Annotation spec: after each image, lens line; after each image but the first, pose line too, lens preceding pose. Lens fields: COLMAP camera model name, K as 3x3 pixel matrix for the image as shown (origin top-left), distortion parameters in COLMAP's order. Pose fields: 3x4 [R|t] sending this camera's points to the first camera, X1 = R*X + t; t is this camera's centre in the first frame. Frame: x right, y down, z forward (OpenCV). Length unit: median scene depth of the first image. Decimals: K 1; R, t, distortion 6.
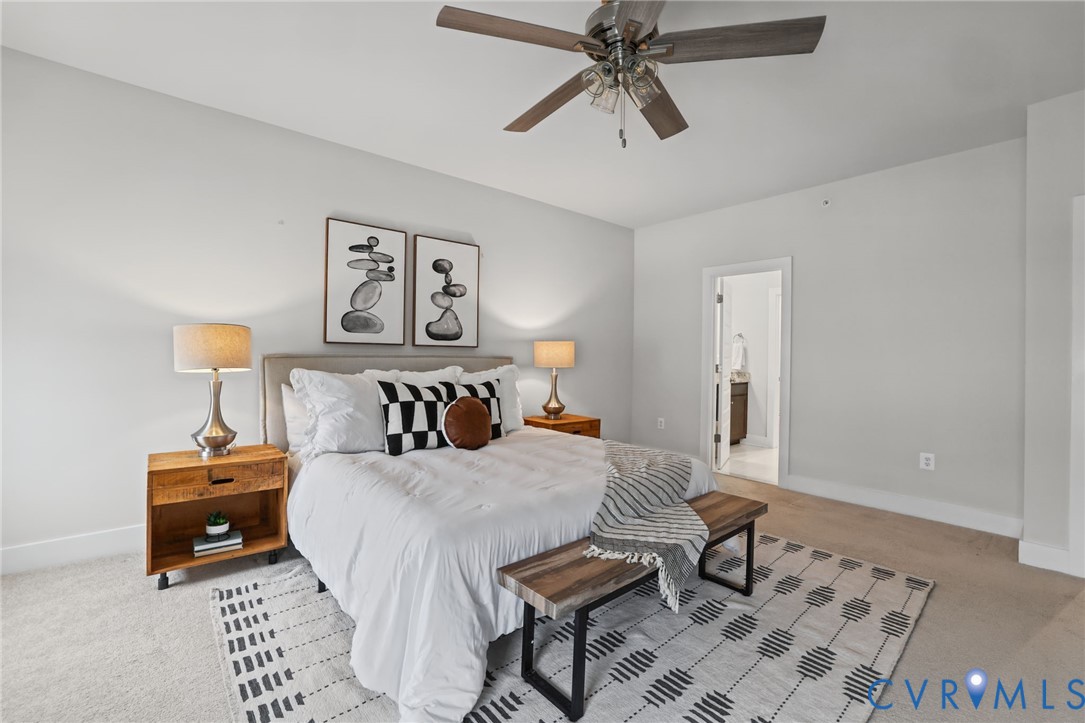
lens RADIAL K [[482.6, 0, 566.5], [0, 482.6, 330.4], [0, 0, 1]] dist [-0.039191, 0.013610]
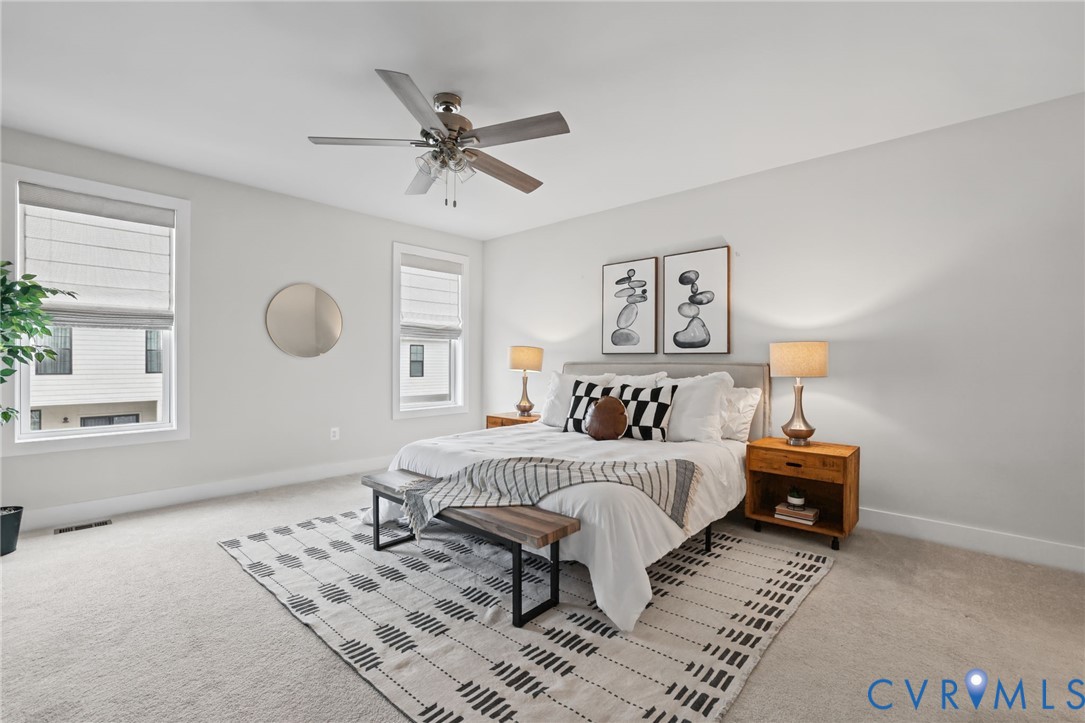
lens RADIAL K [[495.8, 0, 551.8], [0, 495.8, 356.3], [0, 0, 1]] dist [-0.040222, 0.014998]
pose [[0.070019, -0.008700, -0.997508, 0.862518], [0.058689, 0.998266, -0.004587, 0.028154], [0.995818, -0.058222, 0.070408, 0.663076]]
